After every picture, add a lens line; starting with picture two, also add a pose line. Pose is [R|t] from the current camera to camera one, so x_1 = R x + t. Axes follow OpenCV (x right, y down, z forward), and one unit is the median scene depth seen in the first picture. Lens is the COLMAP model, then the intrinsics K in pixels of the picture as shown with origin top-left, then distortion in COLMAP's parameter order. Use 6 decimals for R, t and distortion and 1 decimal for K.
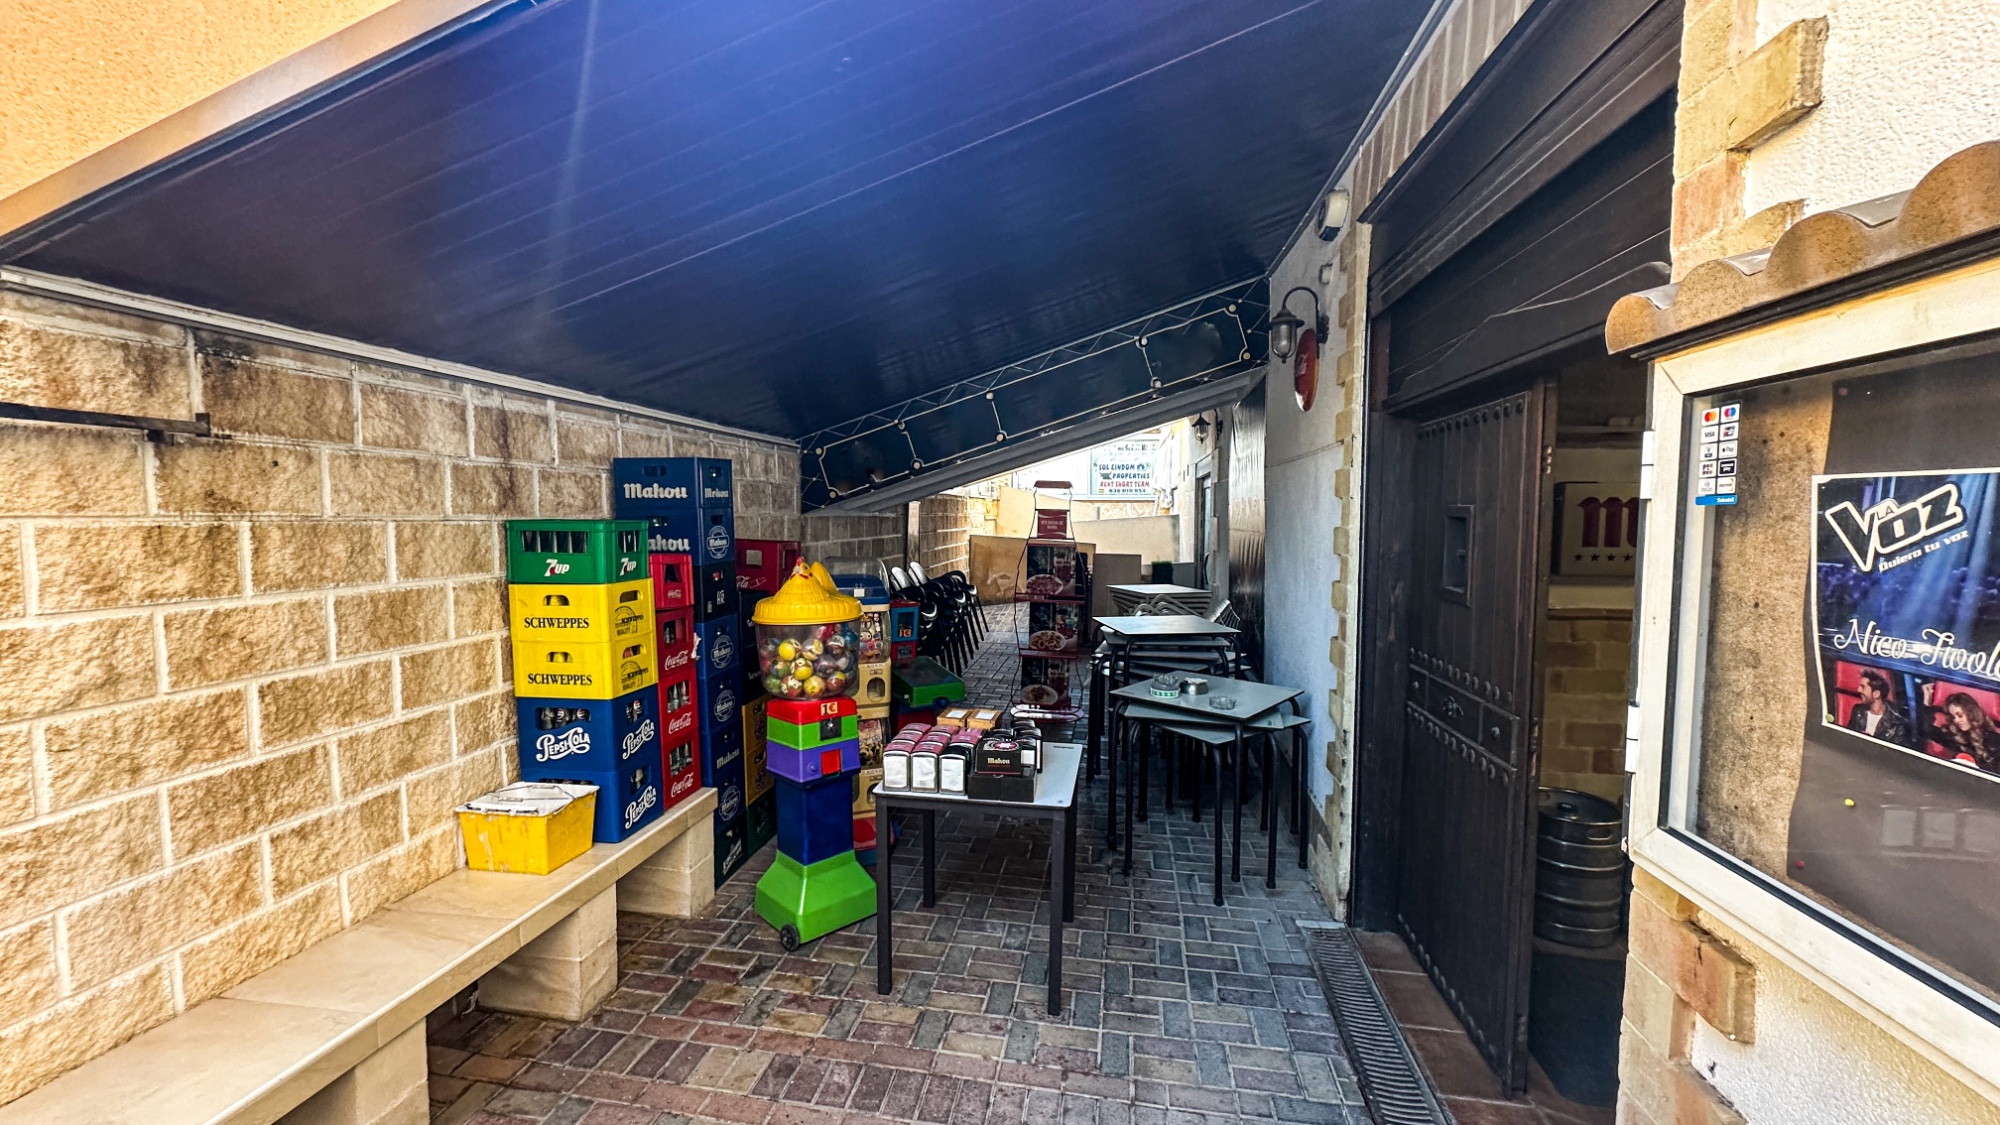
lens RADIAL K [[796.0, 0, 996.1], [0, 796.0, 565.5], [0, 0, 1]] dist [-0.001324, 0.000115]
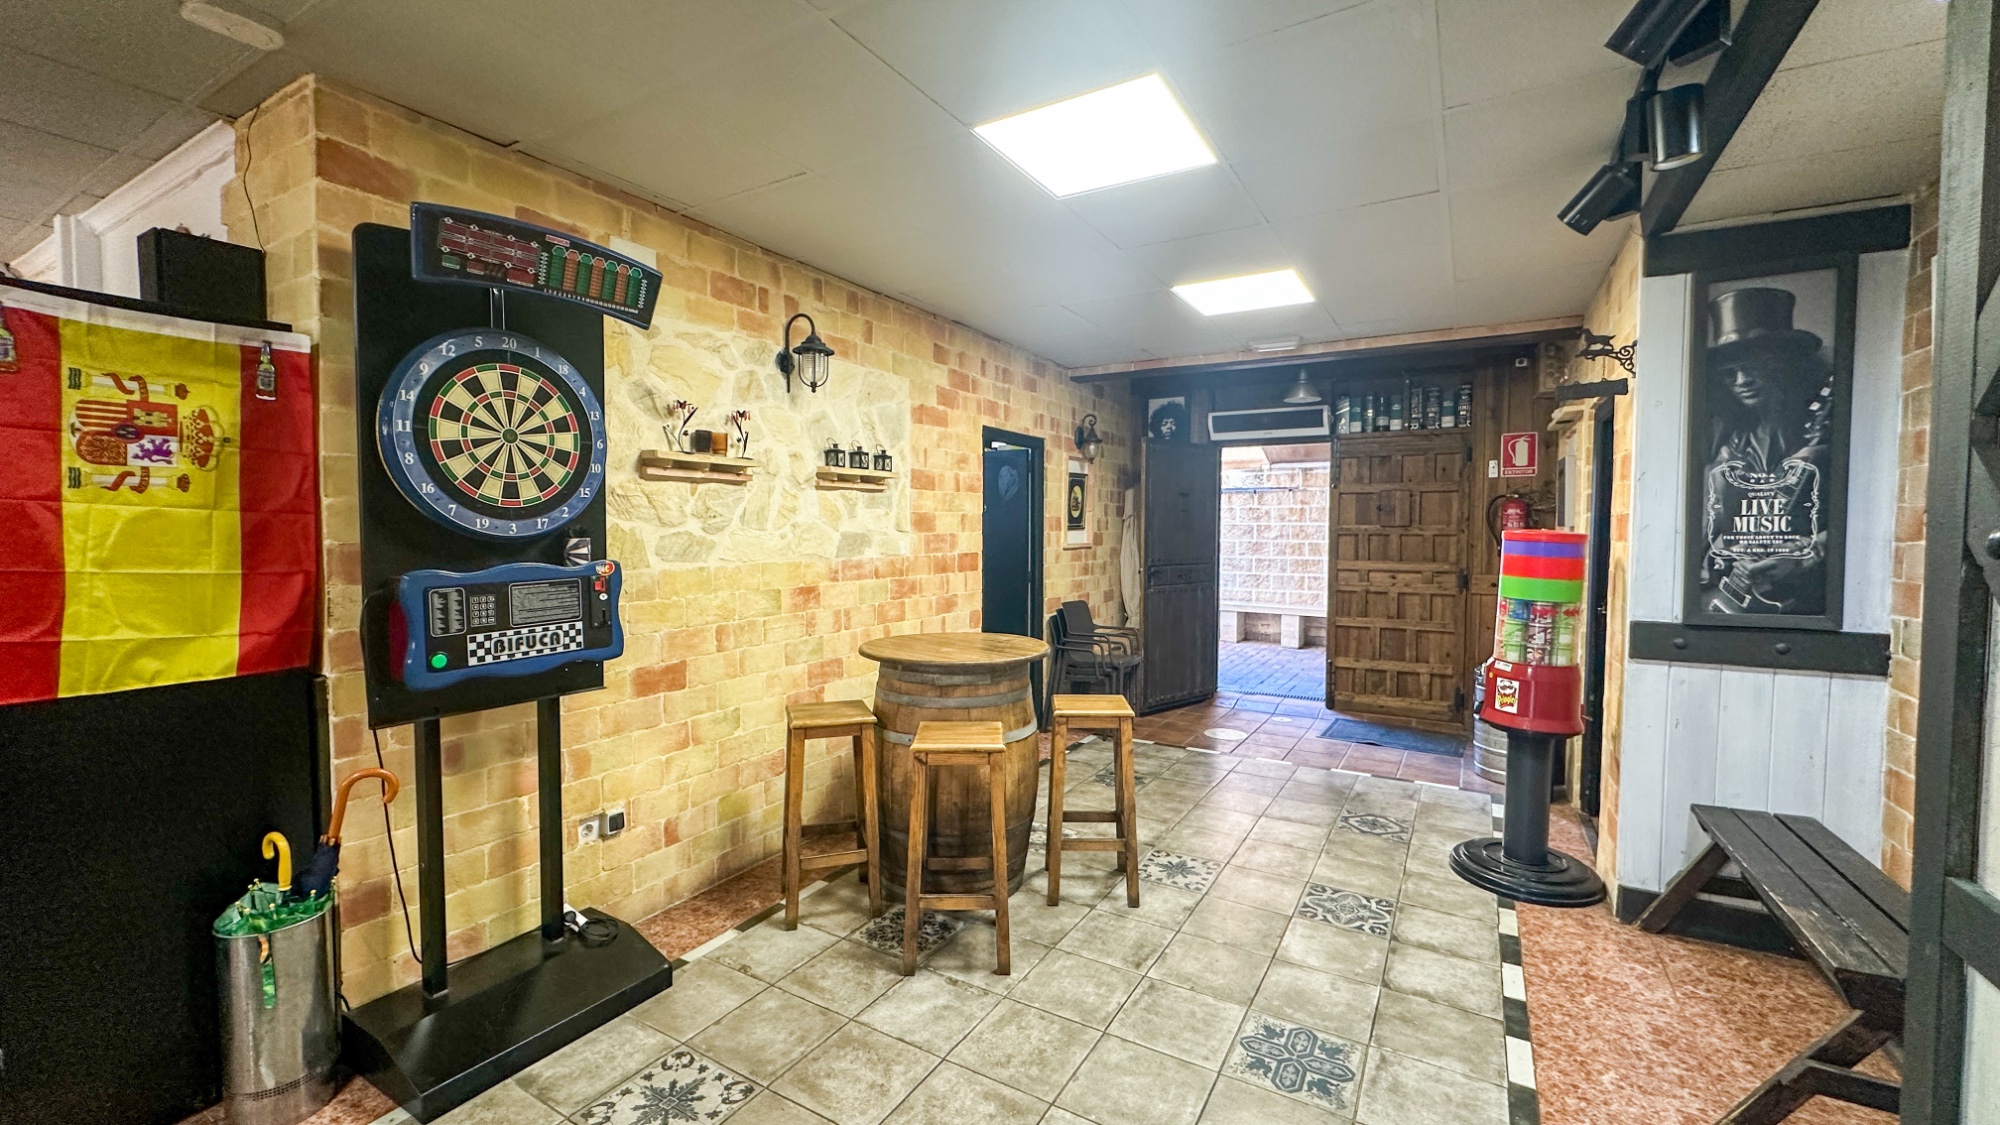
lens RADIAL K [[796.0, 0, 1004.6], [0, 796.0, 557.7], [0, 0, 1]] dist [-0.001324, 0.000115]
pose [[-0.360886, 0.030654, -0.932106, 3.016393], [-0.071489, 0.995610, 0.060421, 0.064963], [0.929866, 0.088441, -0.357110, 0.766422]]
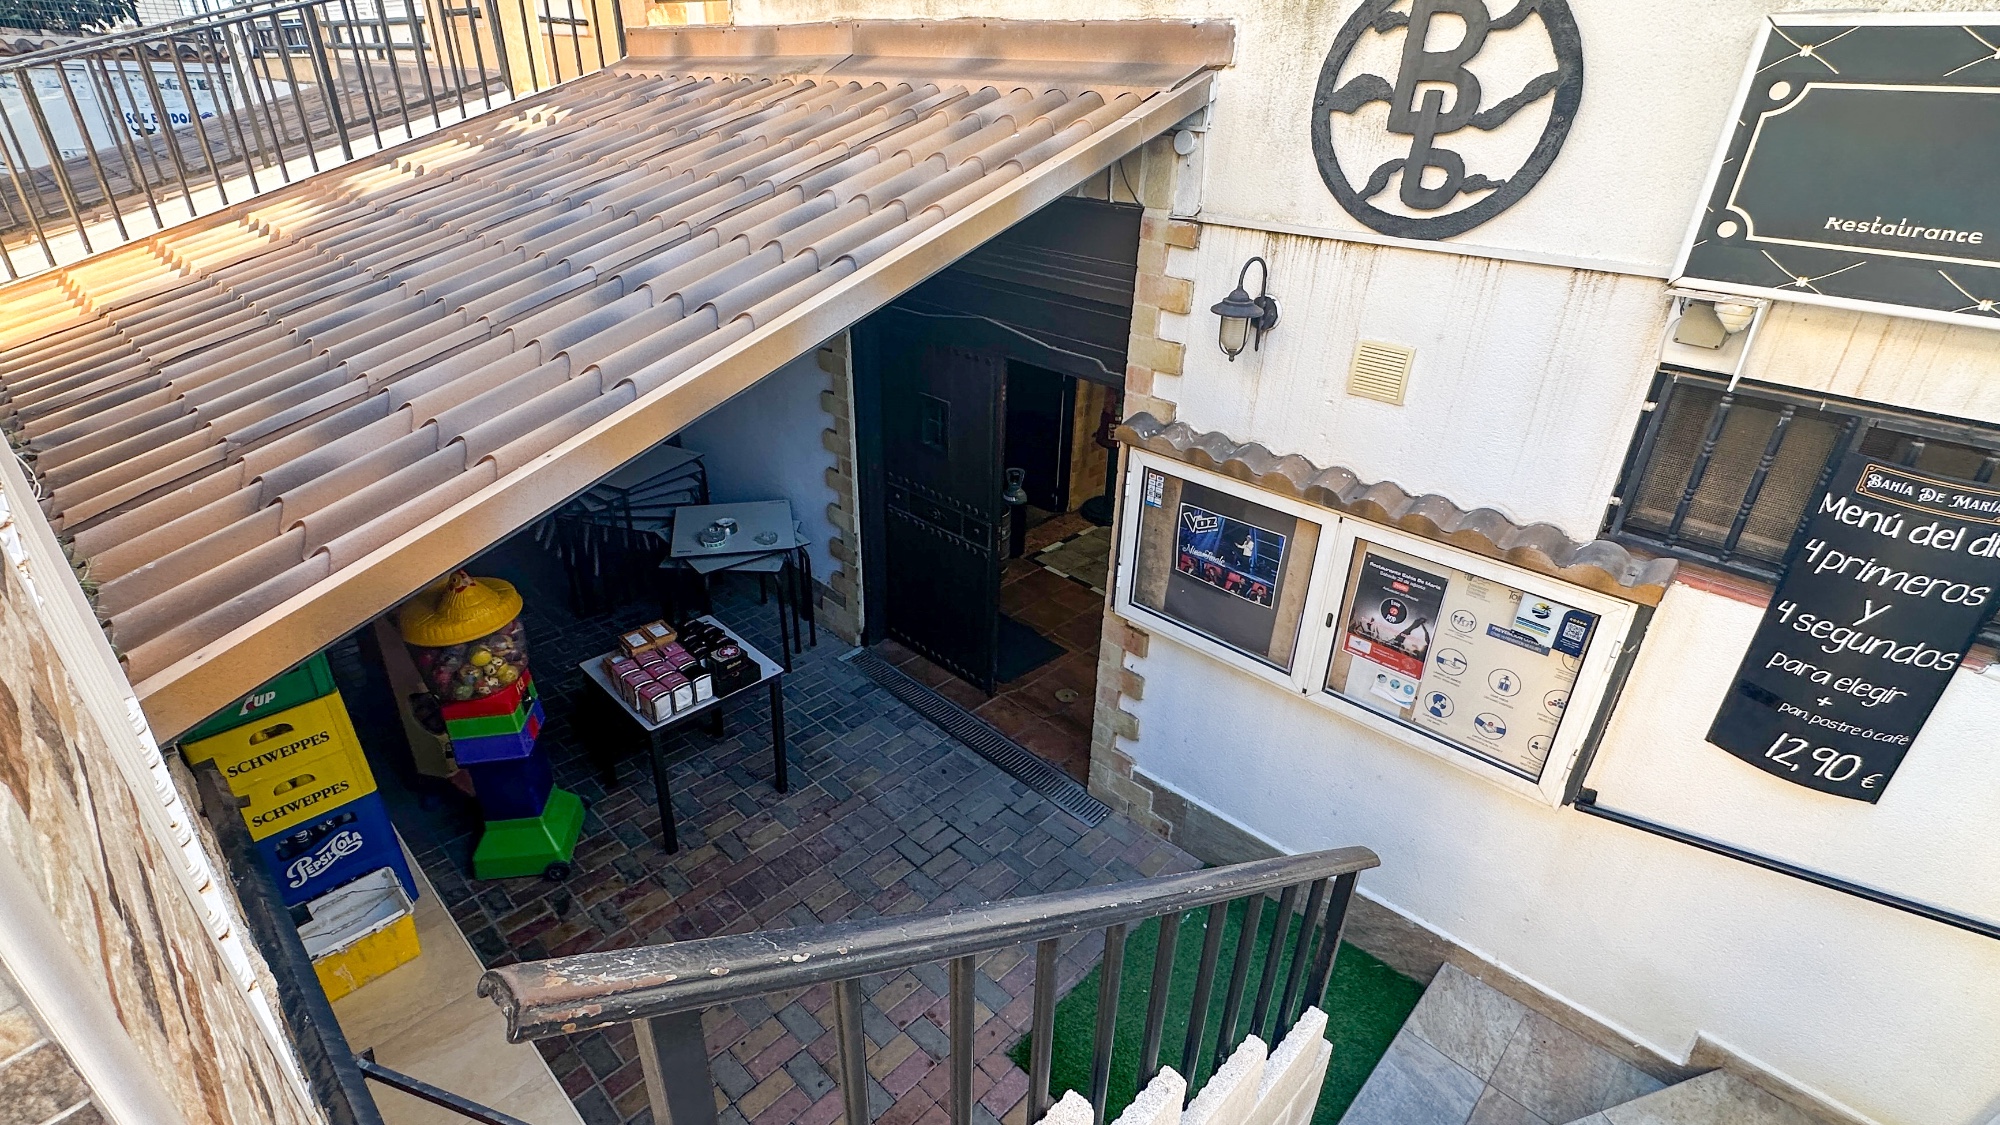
lens RADIAL K [[924.1, 0, 1010.6], [0, 924.1, 568.7], [0, 0, 1]] dist [0.002000, 0.000017]
pose [[0.556493, -0.373930, 0.741951, -0.809165], [0.023373, 0.899693, 0.435898, -0.551644], [-0.830523, -0.225232, 0.509413, -0.141101]]
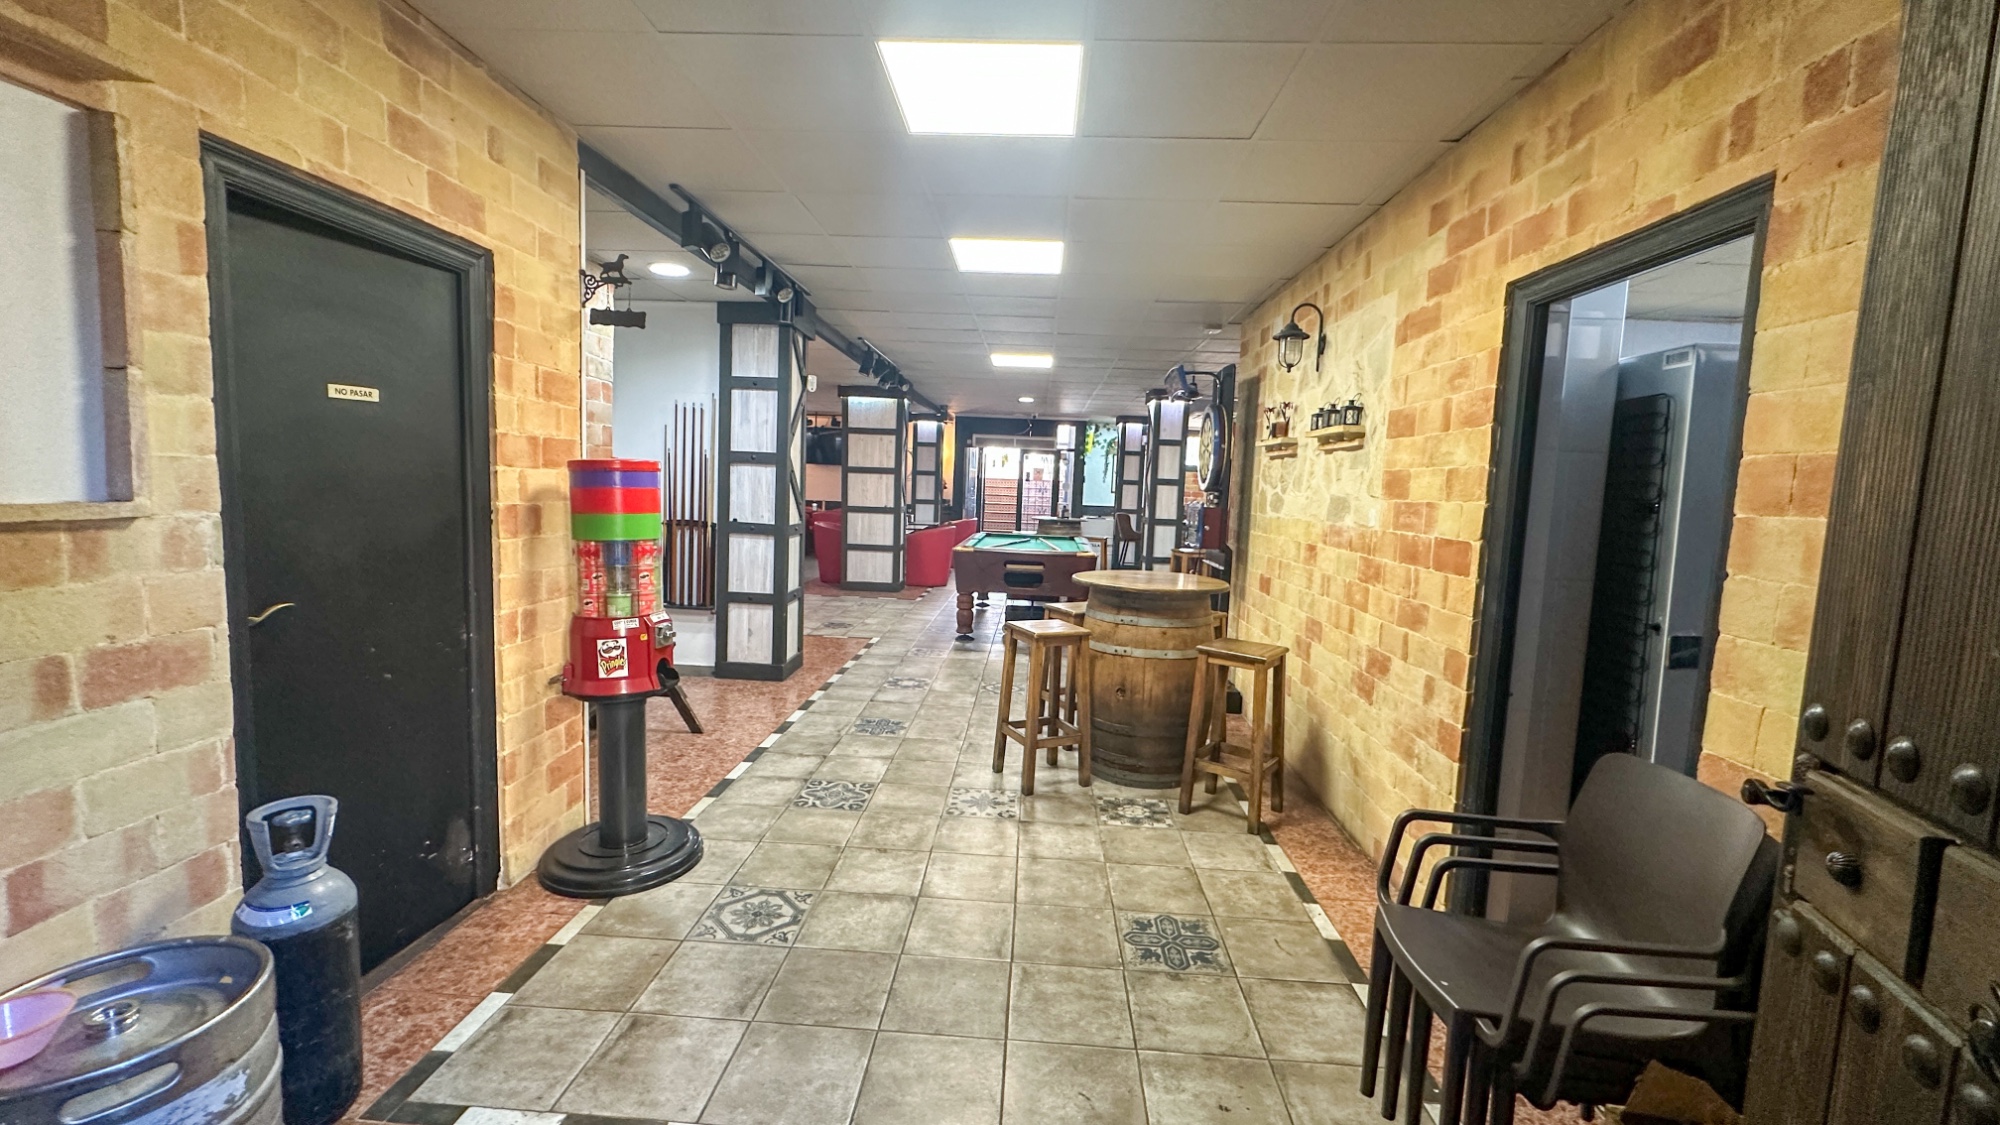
lens RADIAL K [[796.0, 0, 998.7], [0, 796.0, 558.7], [0, 0, 1]] dist [-0.001324, 0.000115]
pose [[-0.110766, -0.104015, 0.988388, 0.529385], [0.028636, 0.993761, 0.107790, 0.069269], [-0.993434, 0.040243, -0.107096, 0.714837]]
